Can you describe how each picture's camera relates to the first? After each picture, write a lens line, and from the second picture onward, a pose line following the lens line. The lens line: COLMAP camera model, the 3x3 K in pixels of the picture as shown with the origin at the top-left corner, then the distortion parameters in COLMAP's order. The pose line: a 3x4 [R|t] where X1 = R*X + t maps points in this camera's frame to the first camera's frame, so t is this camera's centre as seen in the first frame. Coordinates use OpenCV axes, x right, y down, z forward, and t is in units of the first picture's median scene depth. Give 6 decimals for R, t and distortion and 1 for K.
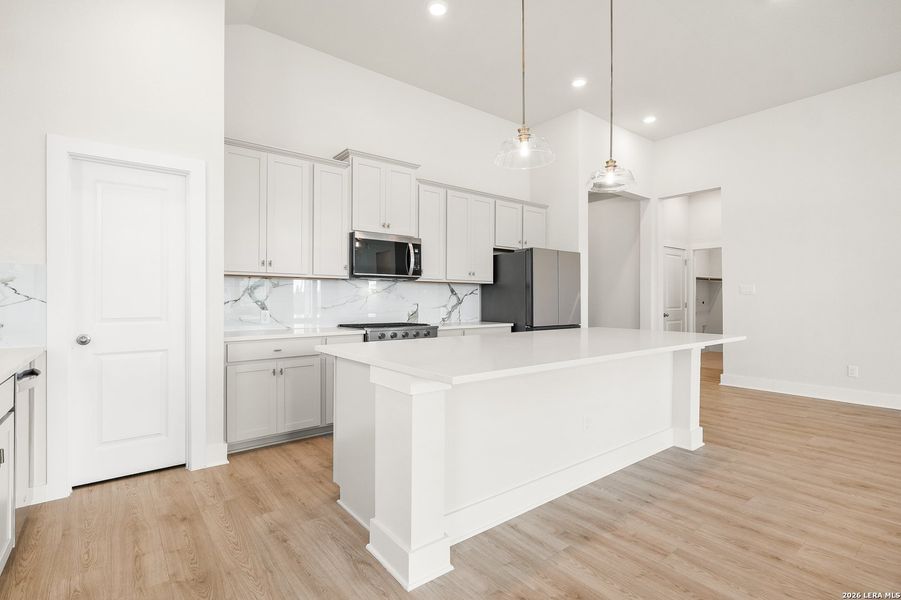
lens RADIAL K [[431.1, 0, 456.9], [0, 431.1, 291.6], [0, 0, 1]] dist [0.004055, -0.000826]
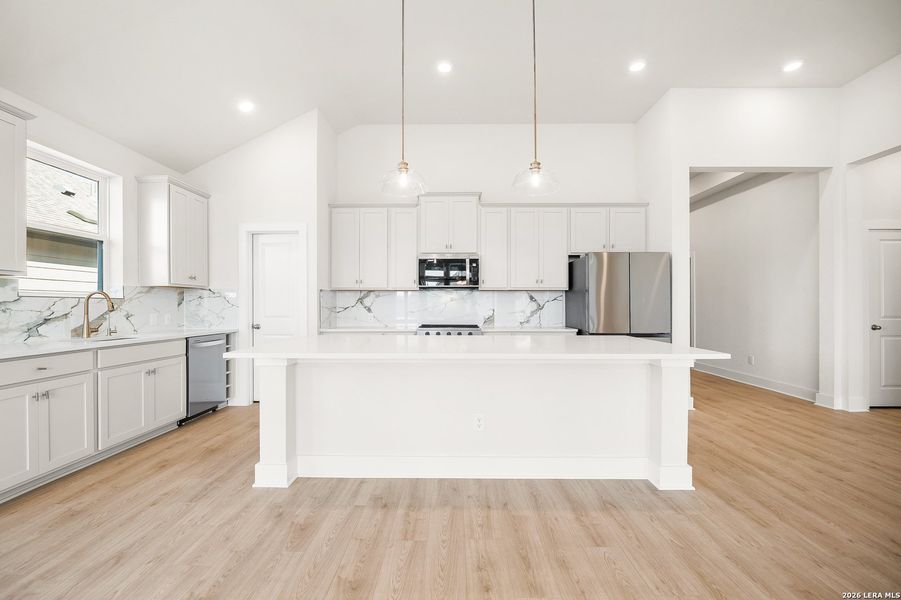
lens RADIAL K [[376.0, 0, 453.1], [0, 376.0, 305.5], [0, 0, 1]] dist [-0.009458, -0.000312]
pose [[0.774736, -0.000689, -0.632284, 0.632039], [0.012663, 0.999816, 0.014427, 0.002456], [0.632158, -0.019184, 0.774602, 0.189062]]
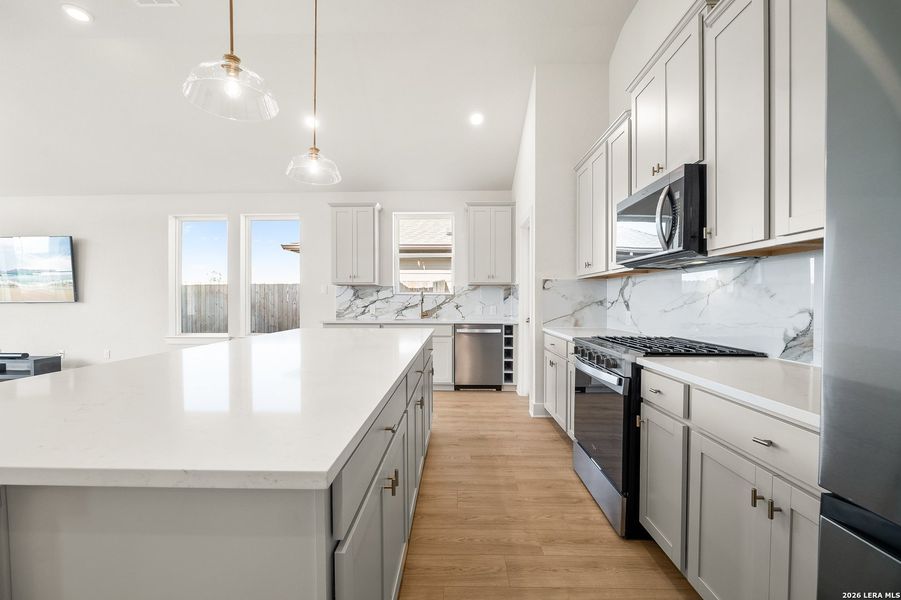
lens RADIAL K [[376.0, 0, 444.5], [0, 376.0, 304.3], [0, 0, 1]] dist [-0.009458, -0.000312]
pose [[-0.657322, 0.007589, -0.753572, 0.467307], [0.013597, 0.999906, -0.001791, 0.026249], [0.753488, -0.011424, -0.657363, 1.314283]]
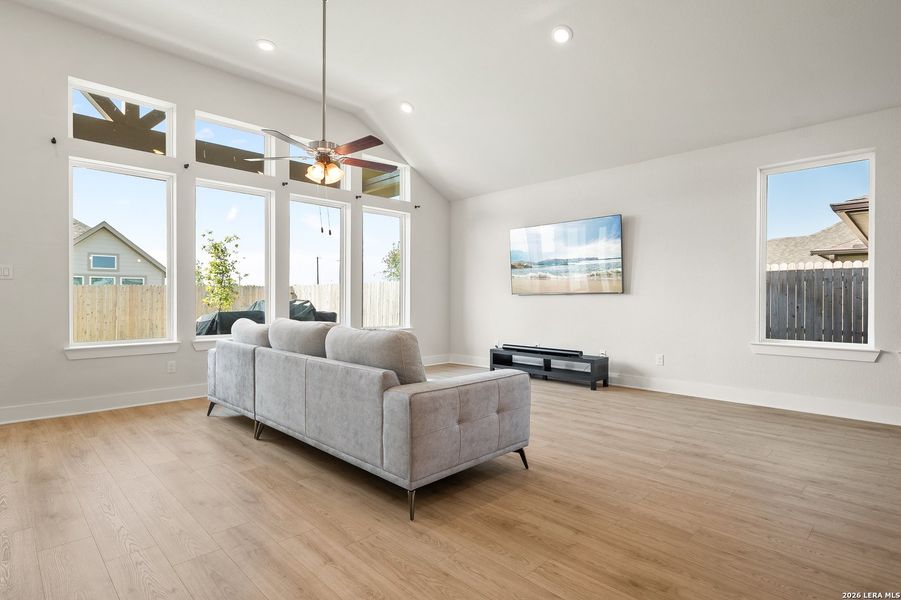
lens RADIAL K [[457.6, 0, 450.1], [0, 457.6, 298.0], [0, 0, 1]] dist [0.004017, 0.000083]
pose [[-0.995586, -0.000978, -0.093851, 1.031283], [0.000568, 0.999865, -0.016444, 0.032723], [0.093854, -0.016425, -0.995450, 0.695880]]
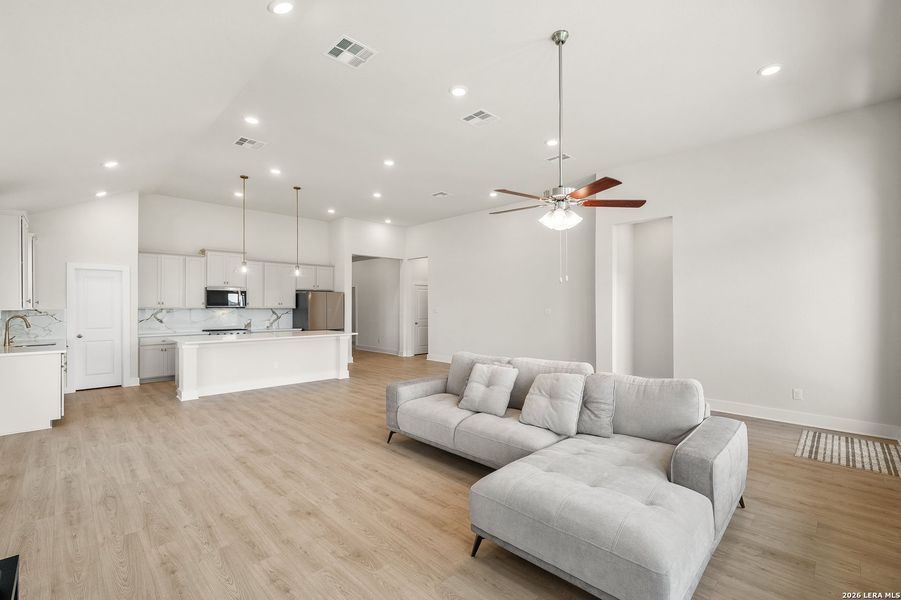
lens RADIAL K [[398.6, 0, 452.5], [0, 398.6, 299.3], [0, 0, 1]] dist [-0.000528, -0.001172]
pose [[0.995437, 0.001886, 0.095406, 0.894075], [-0.002230, 0.999991, 0.003498, -0.096856], [-0.095399, -0.003694, 0.995432, -1.247610]]
